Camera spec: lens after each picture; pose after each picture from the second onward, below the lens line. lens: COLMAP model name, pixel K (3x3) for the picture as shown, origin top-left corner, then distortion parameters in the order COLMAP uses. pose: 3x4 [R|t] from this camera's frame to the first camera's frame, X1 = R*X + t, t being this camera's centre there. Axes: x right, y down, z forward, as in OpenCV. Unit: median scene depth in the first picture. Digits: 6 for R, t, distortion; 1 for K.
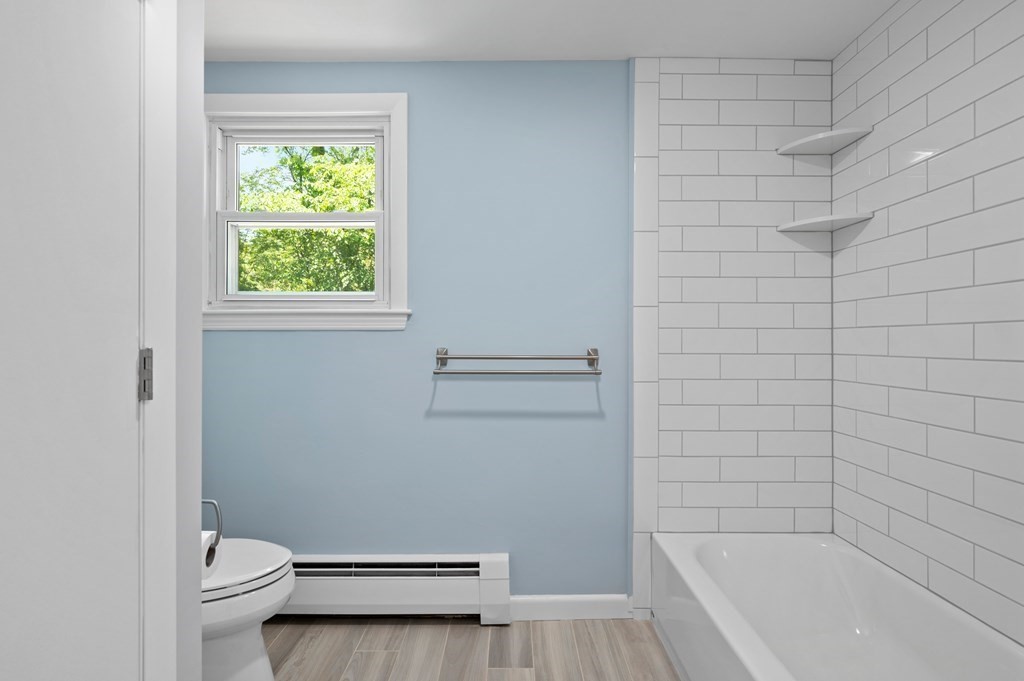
lens RADIAL K [[480.9, 0, 516.0], [0, 480.9, 349.7], [0, 0, 1]] dist [-0.015268, 0.000480]
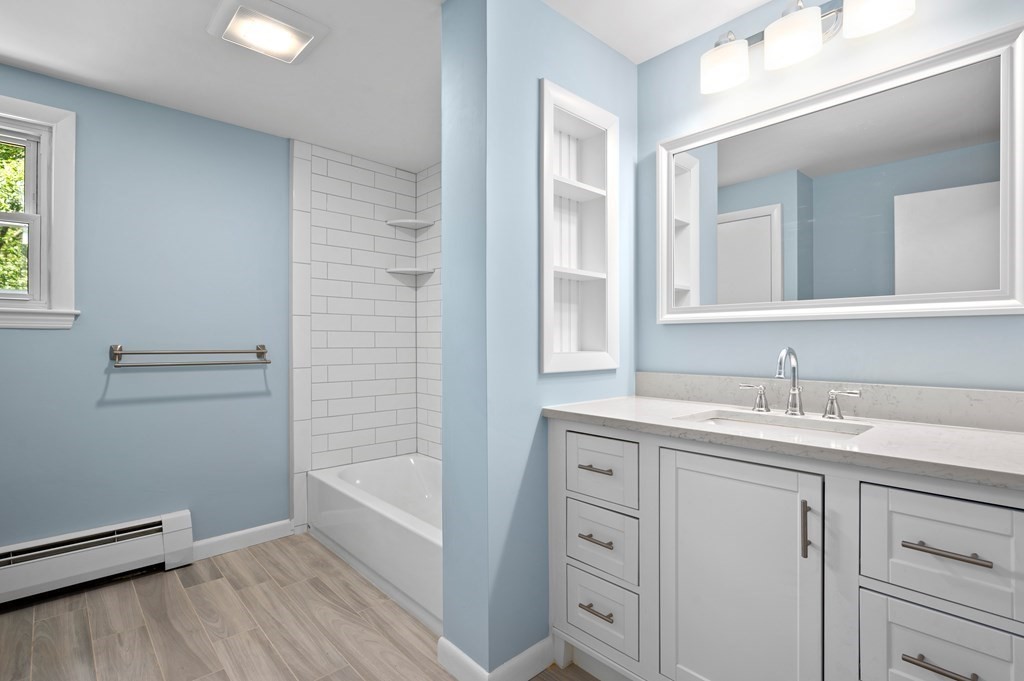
lens RADIAL K [[483.8, 0, 522.9], [0, 483.8, 337.2], [0, 0, 1]] dist [0.001409, 0.000258]
pose [[0.721778, 0.004373, 0.692110, -0.258446], [0.008154, 0.999857, -0.014821, 0.002408], [-0.692076, 0.016341, 0.721640, -0.509965]]
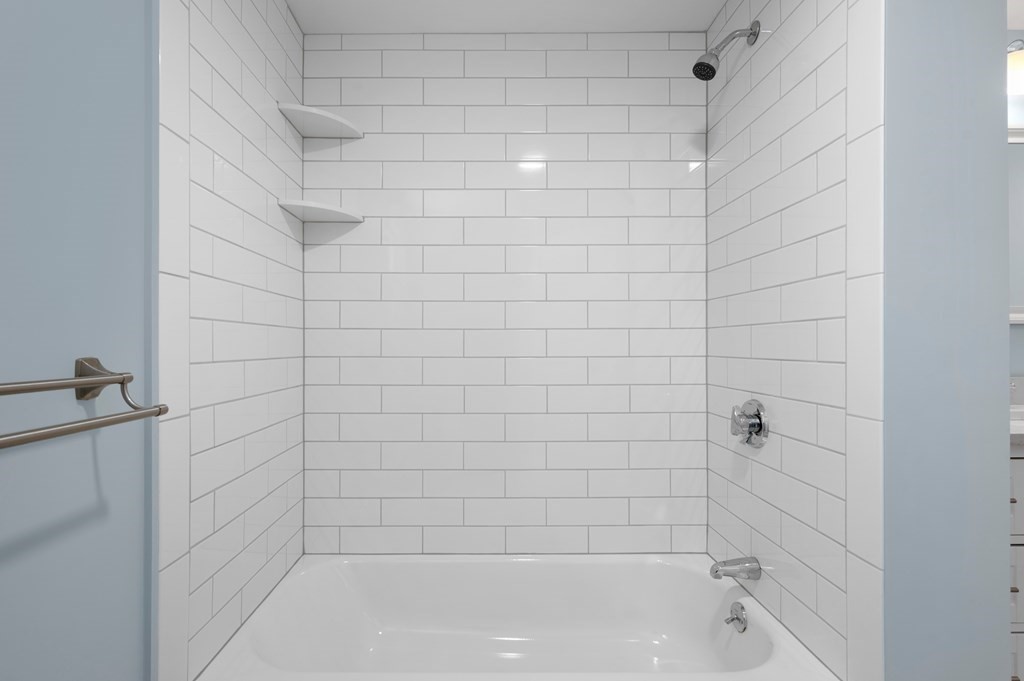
lens RADIAL K [[495.3, 0, 486.9], [0, 495.3, 337.8], [0, 0, 1]] dist [0.001381, 0.000361]
pose [[-0.005843, 0.009611, 0.999937, -0.284520], [0.014297, 0.999852, -0.009527, -0.012192], [-0.999881, 0.014240, -0.005980, 0.661627]]
